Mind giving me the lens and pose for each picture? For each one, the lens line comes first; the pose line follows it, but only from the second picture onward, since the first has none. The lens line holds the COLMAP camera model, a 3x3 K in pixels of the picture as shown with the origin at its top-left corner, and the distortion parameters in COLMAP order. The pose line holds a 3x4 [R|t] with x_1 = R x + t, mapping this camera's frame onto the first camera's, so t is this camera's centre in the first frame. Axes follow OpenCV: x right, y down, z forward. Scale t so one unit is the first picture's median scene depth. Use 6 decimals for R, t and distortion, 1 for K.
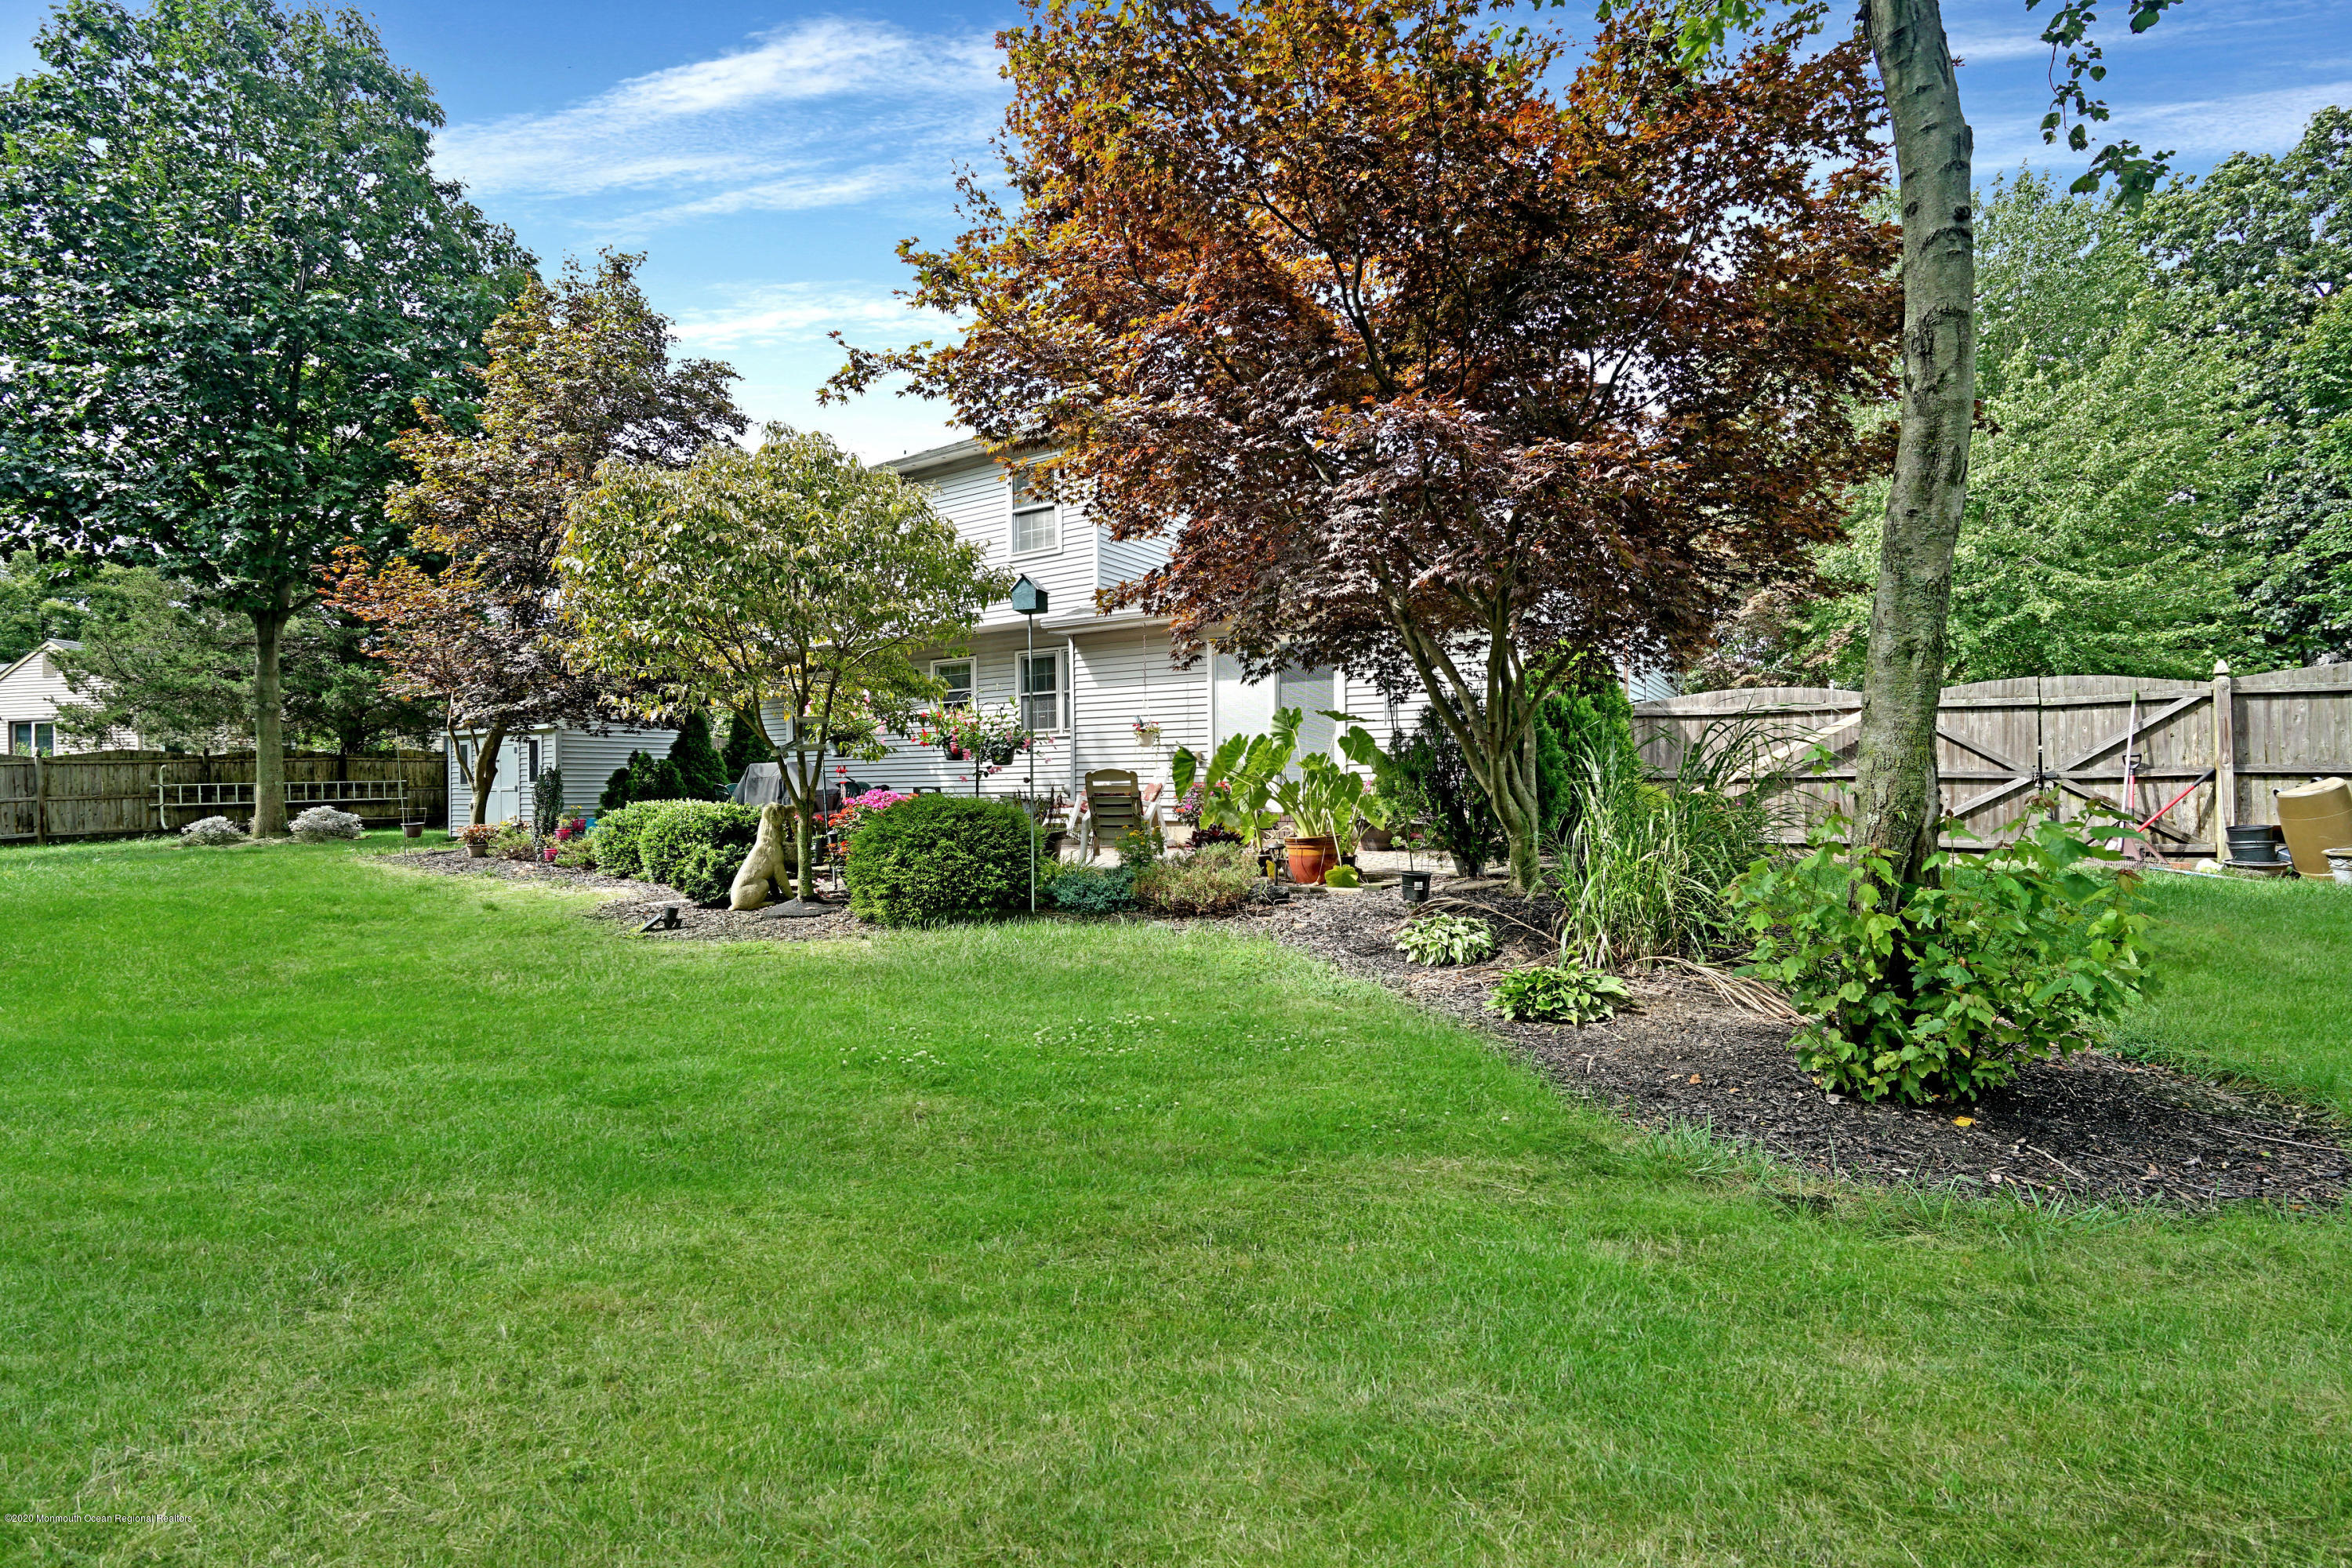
lens RADIAL K [[1058.9, 0, 1174.1], [0, 1058.9, 780.0], [0, 0, 1]] dist [-0.002031, 0.000228]
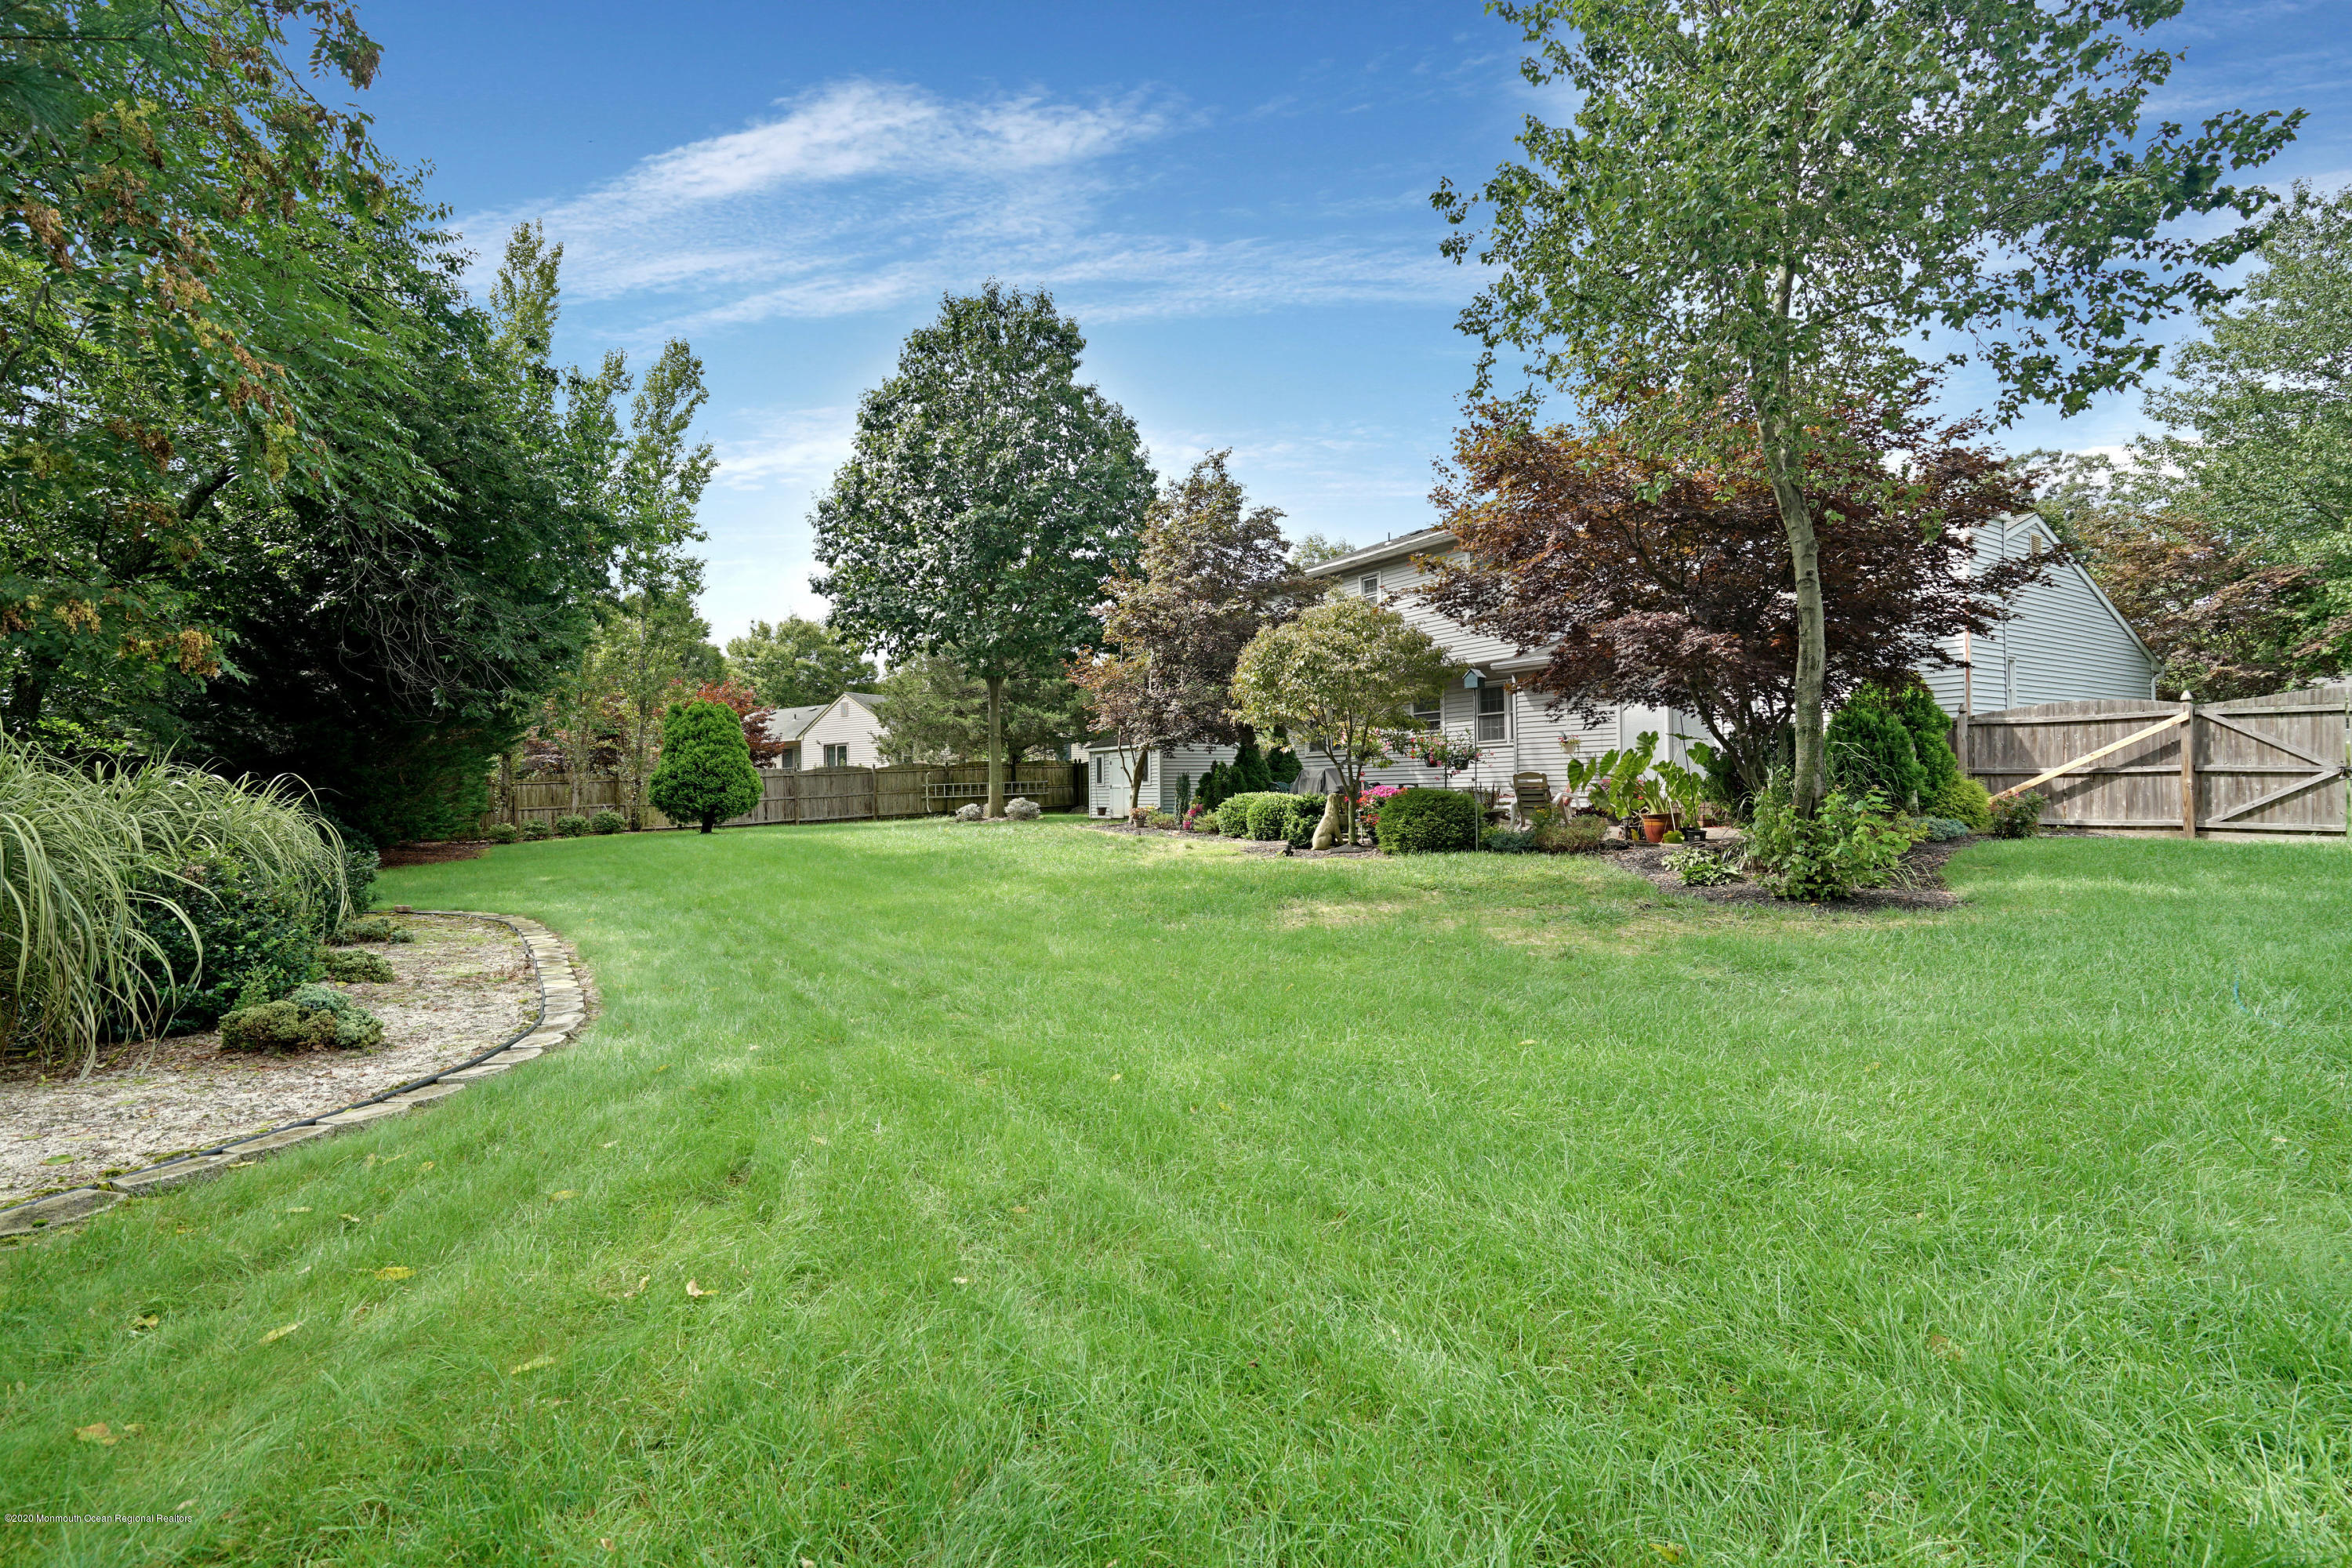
lens RADIAL K [[1058.9, 0, 1171.9], [0, 1058.9, 777.8], [0, 0, 1]] dist [-0.002031, 0.000228]
pose [[0.906666, -0.007267, -0.421786, 0.112131], [0.007852, 0.999969, -0.000349, -0.004612], [0.421775, -0.002996, 0.906695, -0.613808]]
